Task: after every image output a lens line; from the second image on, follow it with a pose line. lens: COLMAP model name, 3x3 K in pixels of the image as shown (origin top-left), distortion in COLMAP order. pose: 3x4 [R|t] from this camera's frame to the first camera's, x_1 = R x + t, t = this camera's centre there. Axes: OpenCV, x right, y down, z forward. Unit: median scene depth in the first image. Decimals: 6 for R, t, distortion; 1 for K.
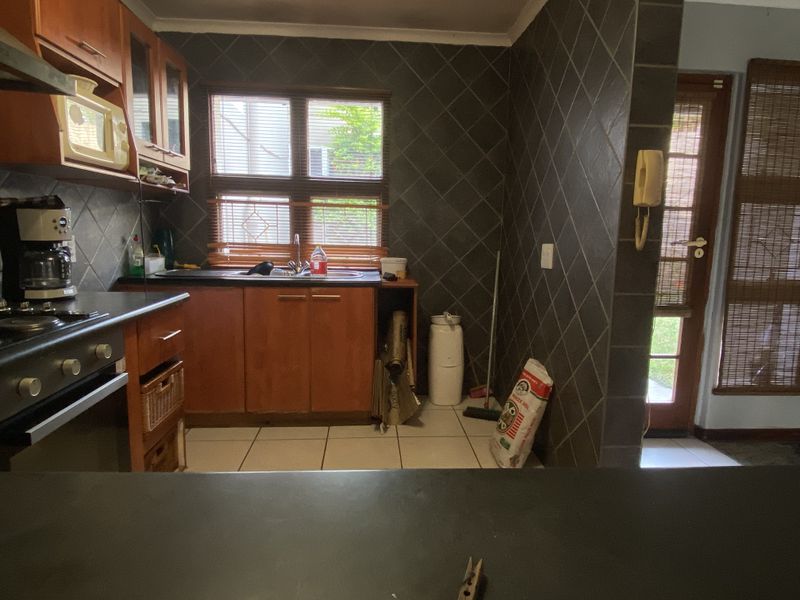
lens RADIAL K [[482.2, 0, 401.2], [0, 482.2, 299.1], [0, 0, 1]] dist [0.004350, -0.009547]
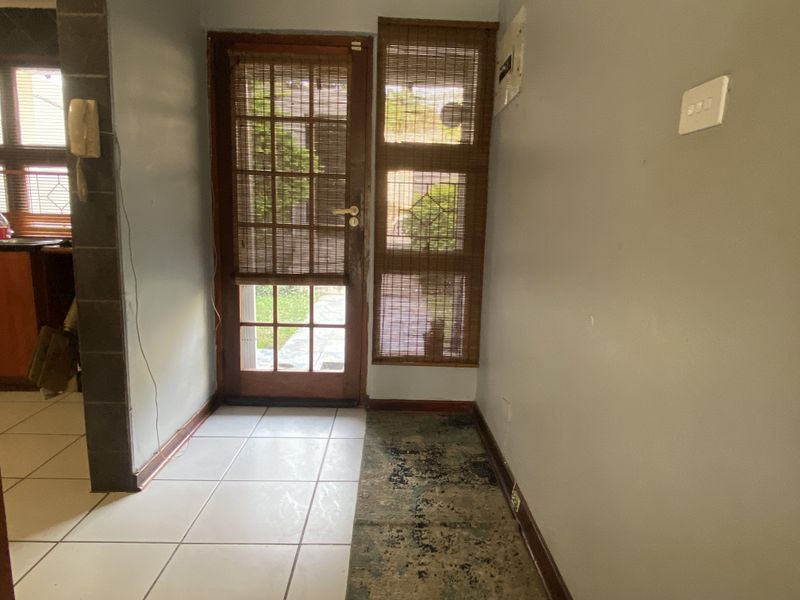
lens RADIAL K [[482.2, 0, 400.3], [0, 482.2, 298.6], [0, 0, 1]] dist [0.004350, -0.009547]
pose [[0.998644, 0.014860, -0.049890, 0.765863], [-0.012929, 0.999163, 0.038805, 0.023316], [0.050425, -0.038108, 0.998001, 0.011536]]
